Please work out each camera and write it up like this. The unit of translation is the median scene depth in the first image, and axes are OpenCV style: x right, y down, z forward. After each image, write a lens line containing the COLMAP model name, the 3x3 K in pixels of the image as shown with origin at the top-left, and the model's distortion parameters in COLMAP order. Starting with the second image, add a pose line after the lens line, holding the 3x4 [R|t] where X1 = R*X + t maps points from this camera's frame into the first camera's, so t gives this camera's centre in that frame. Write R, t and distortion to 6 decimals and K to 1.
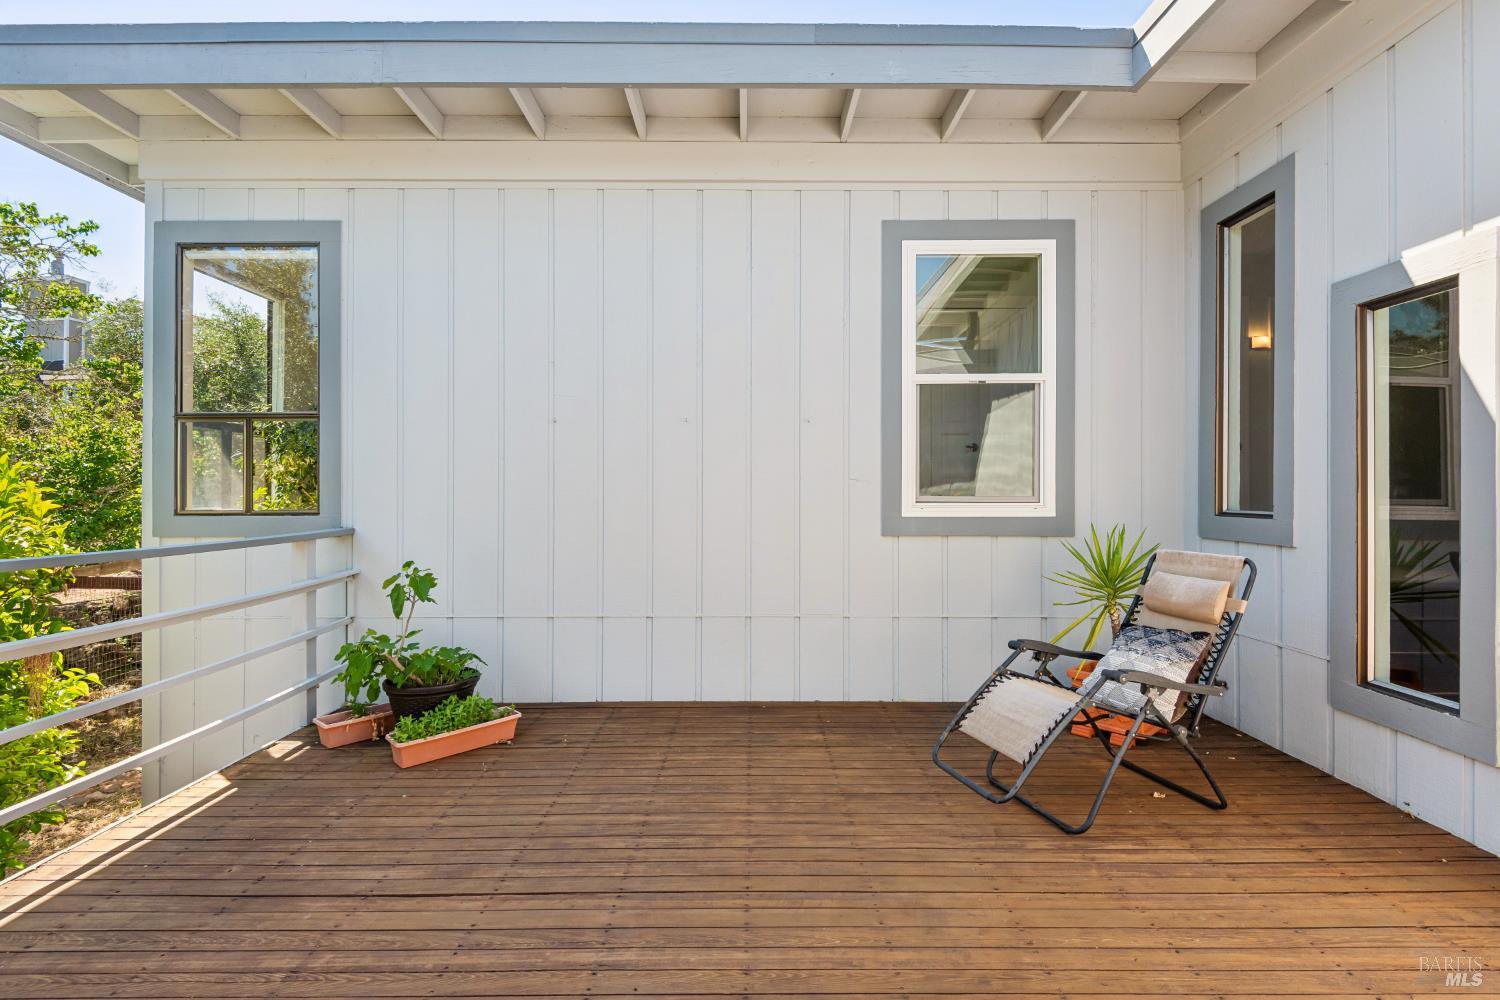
lens RADIAL K [[682.3, 0, 754.0], [0, 682.3, 492.6], [0, 0, 1]] dist [0.034611, -0.023347]
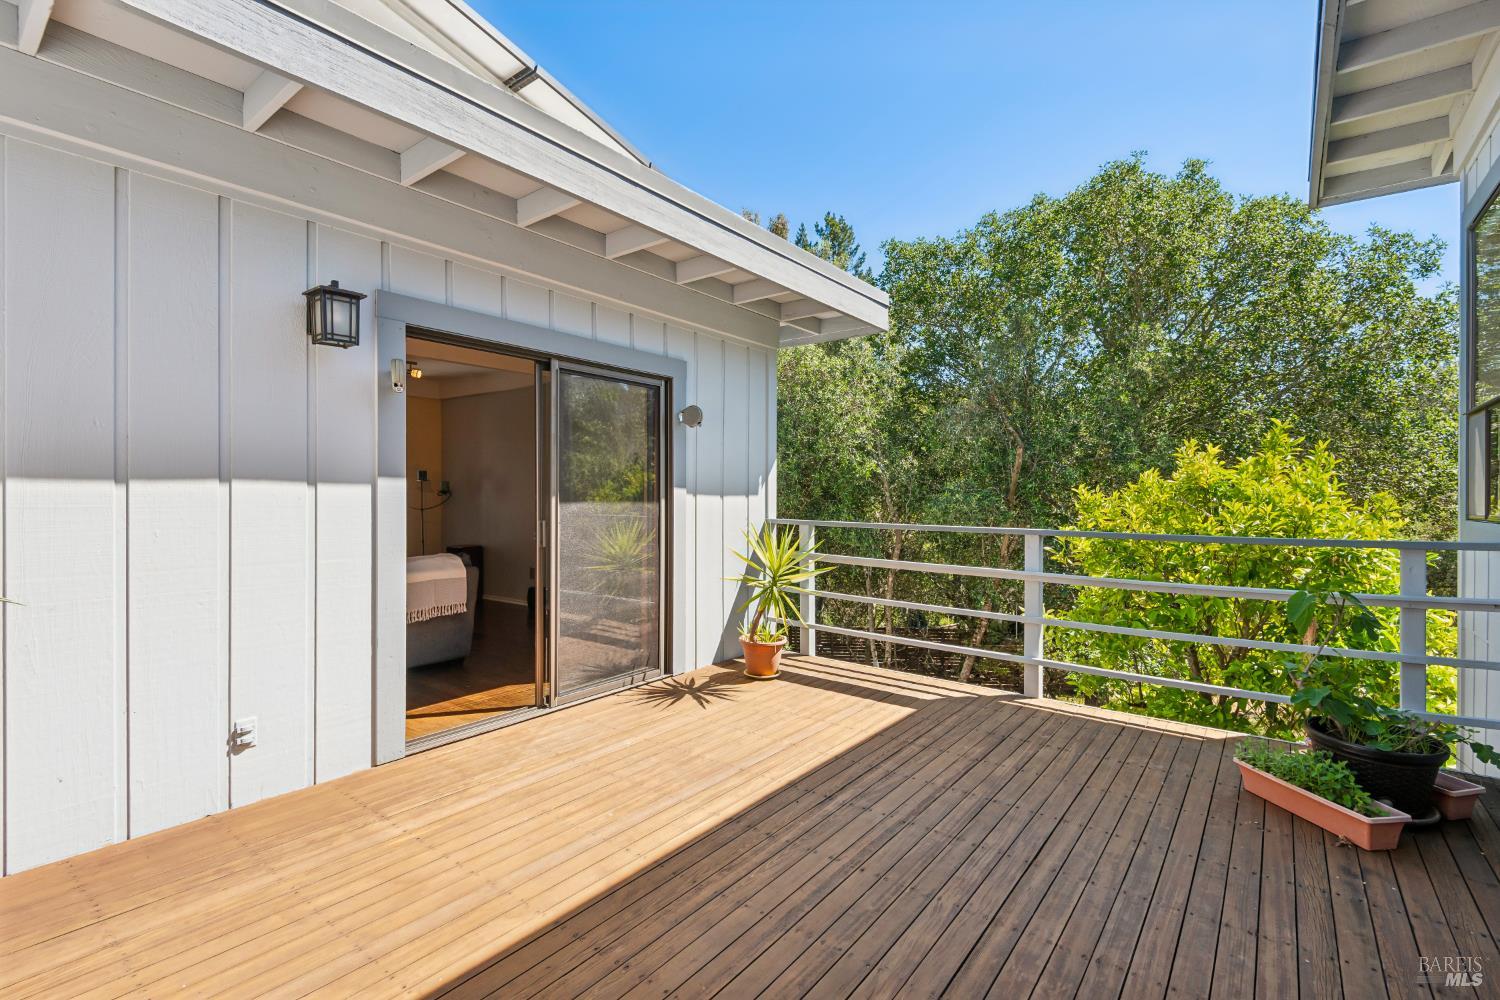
lens RADIAL K [[682.3, 0, 754.0], [0, 682.3, 492.6], [0, 0, 1]] dist [0.034611, -0.023347]
pose [[-0.611538, -0.005272, -0.791198, 0.879614], [-0.002054, 0.999985, -0.005075, 0.008457], [0.791213, -0.001478, -0.611539, 1.445557]]
